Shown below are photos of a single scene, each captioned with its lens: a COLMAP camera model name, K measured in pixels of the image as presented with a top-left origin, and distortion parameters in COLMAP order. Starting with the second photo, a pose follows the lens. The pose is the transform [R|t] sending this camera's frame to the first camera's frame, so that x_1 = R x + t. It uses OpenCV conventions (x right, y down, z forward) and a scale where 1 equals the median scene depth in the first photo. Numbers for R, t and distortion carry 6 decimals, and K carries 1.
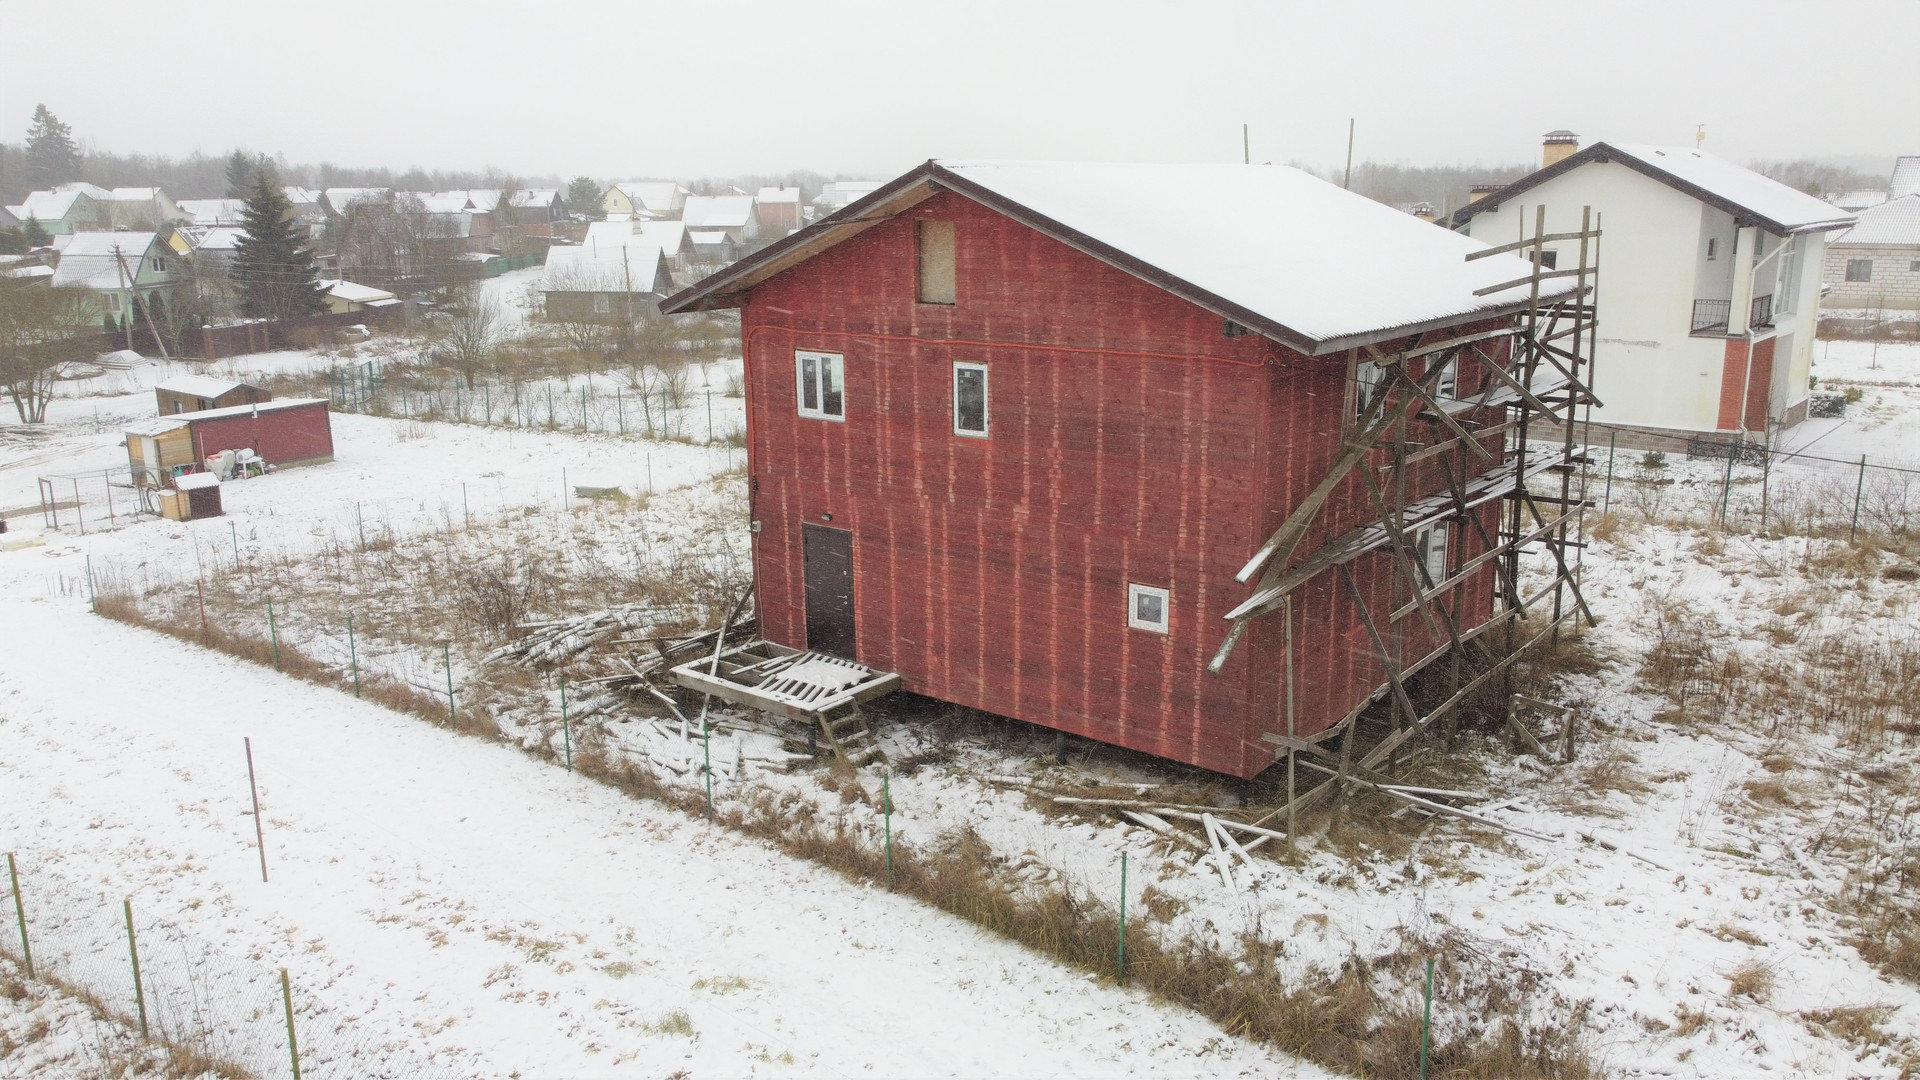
lens RADIAL K [[1449.2, 0, 960.0], [0, 1449.2, 540.0], [0, 0, 1]] dist [0.006848, -0.009566]
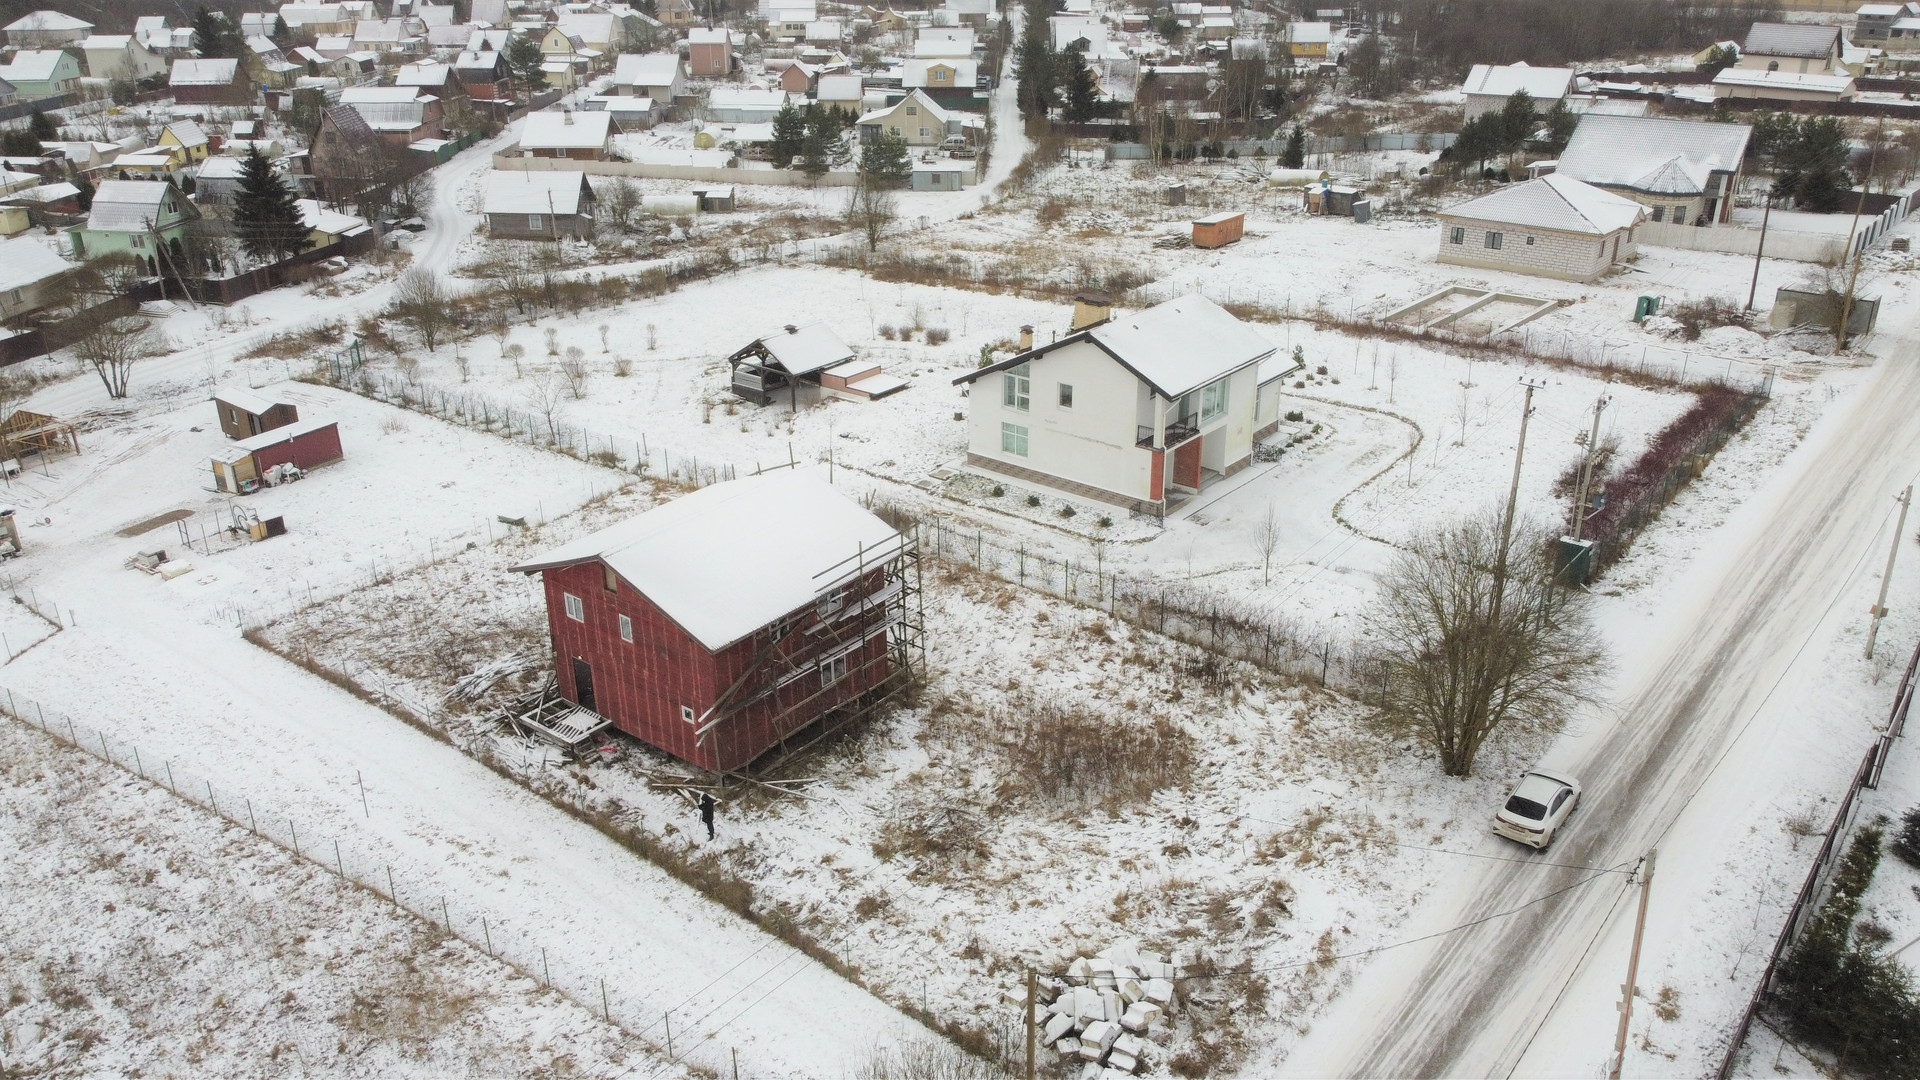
lens RADIAL K [[1449.2, 0, 960.0], [0, 1449.2, 540.0], [0, 0, 1]] dist [0.006848, -0.009566]
pose [[0.999929, -0.003749, 0.011284, 0.554717], [0.001692, 0.984202, 0.177043, -0.684045], [-0.011770, -0.177012, 0.984138, -1.461775]]
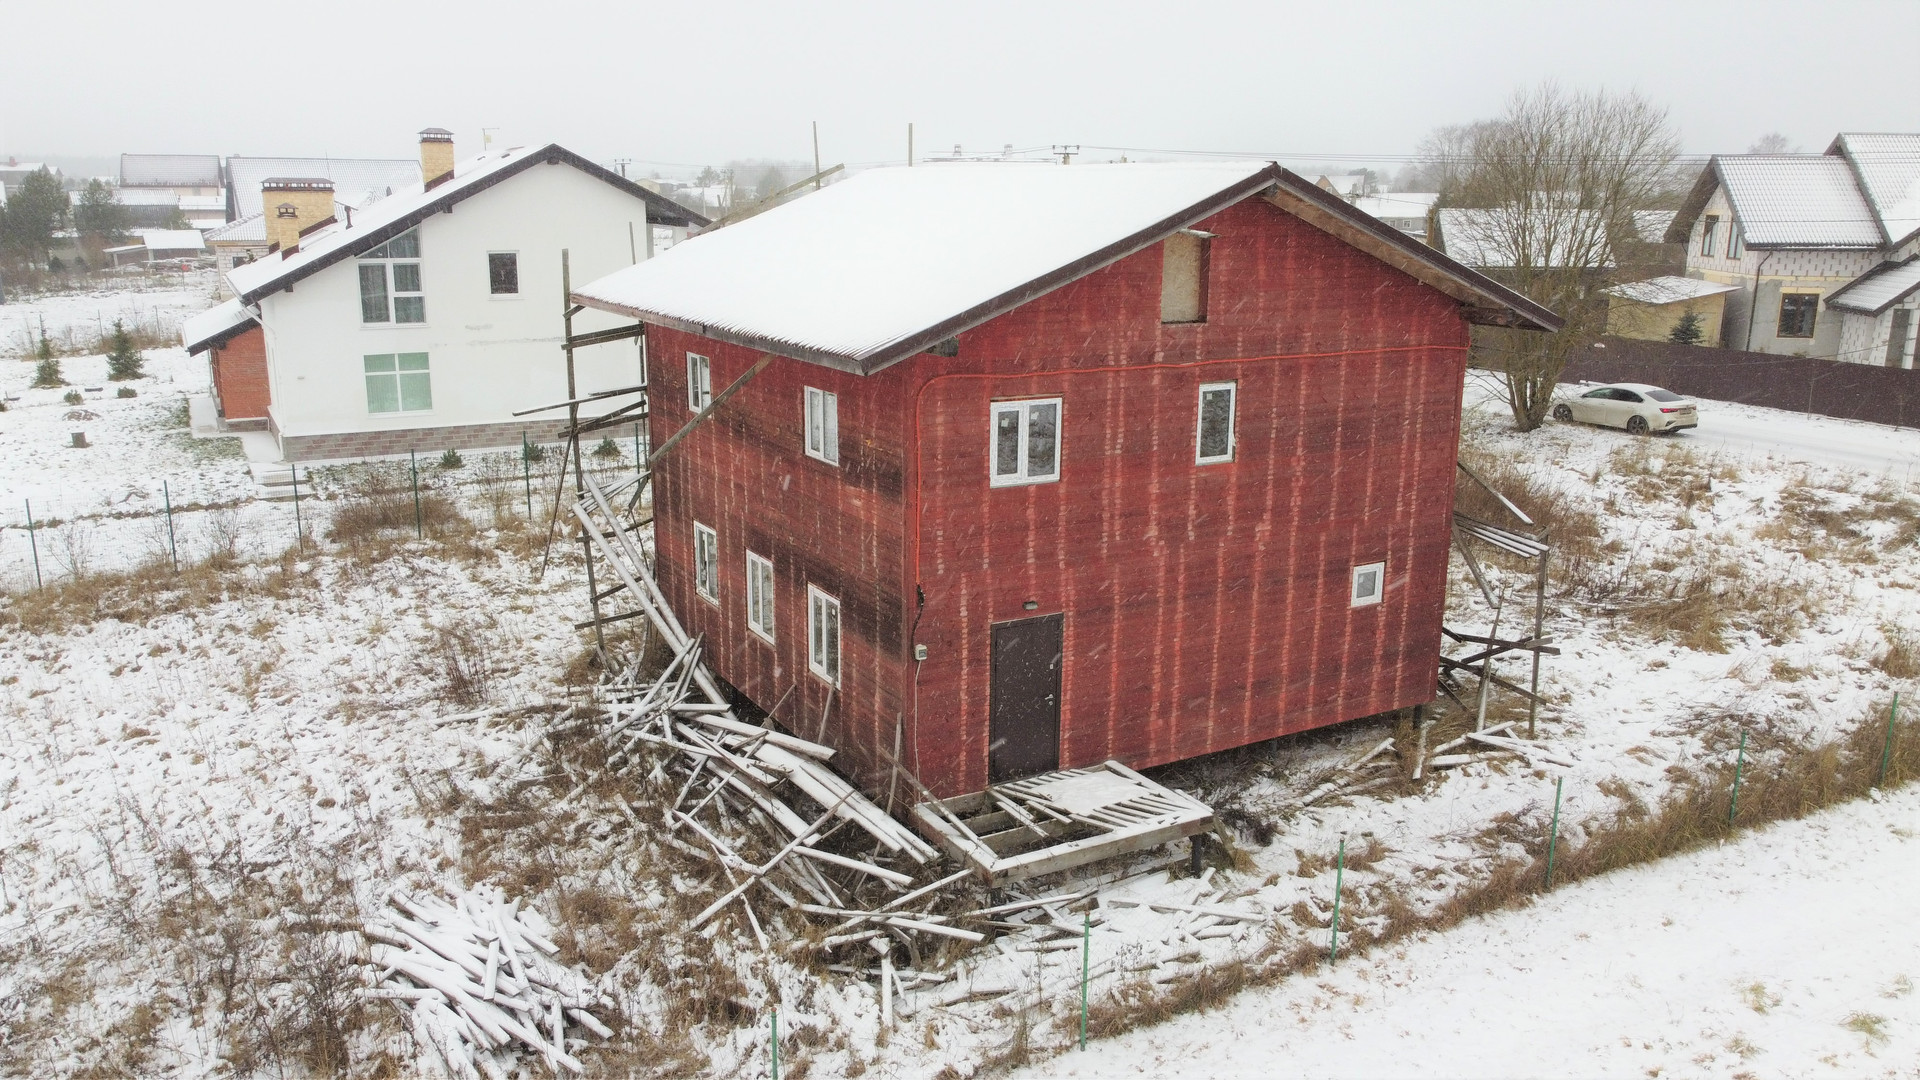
lens RADIAL K [[1449.2, 0, 960.0], [0, 1449.2, 540.0], [0, 0, 1]] dist [0.006848, -0.009566]
pose [[0.368925, -0.206560, 0.906216, -0.873298], [0.204337, 0.969164, 0.137721, -0.179364], [-0.906720, 0.134365, 0.399757, 0.767102]]
